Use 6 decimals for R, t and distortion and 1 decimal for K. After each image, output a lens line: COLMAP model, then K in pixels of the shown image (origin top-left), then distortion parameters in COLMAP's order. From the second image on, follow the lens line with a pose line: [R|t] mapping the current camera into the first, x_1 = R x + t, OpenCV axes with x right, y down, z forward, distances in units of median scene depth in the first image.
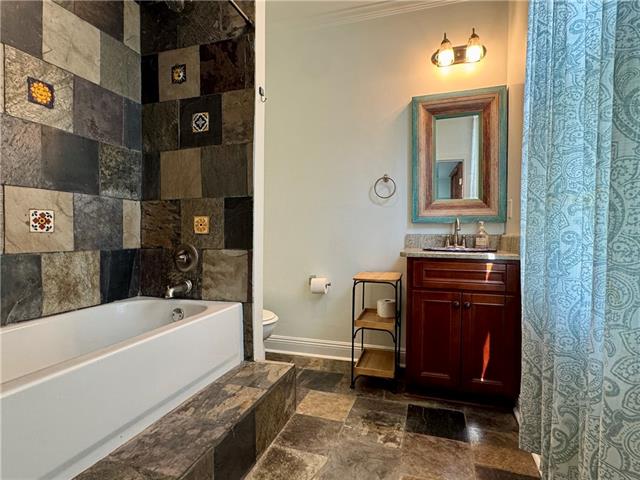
lens RADIAL K [[351.1, 0, 317.7], [0, 351.1, 241.0], [0, 0, 1]] dist [-0.006743, 0.000967]
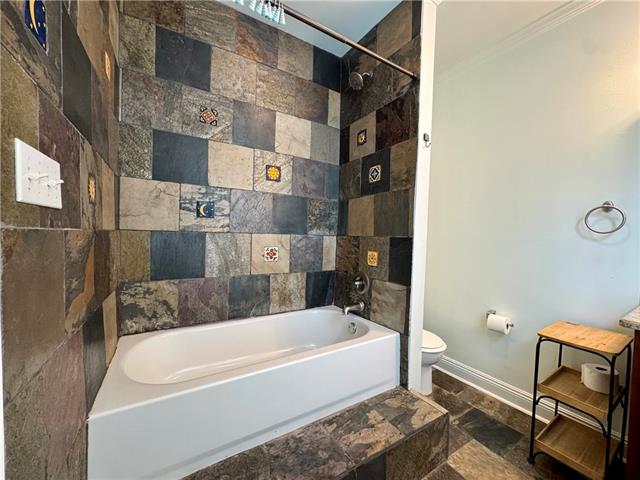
lens RADIAL K [[255.9, 0, 320.7], [0, 255.9, 239.3], [0, 0, 1]] dist [-0.003078, 0.000237]
pose [[0.757683, 0.031778, -0.651848, 0.111059], [-0.037787, 0.999274, 0.004793, -0.113662], [0.651527, 0.021000, 0.758334, 0.219279]]
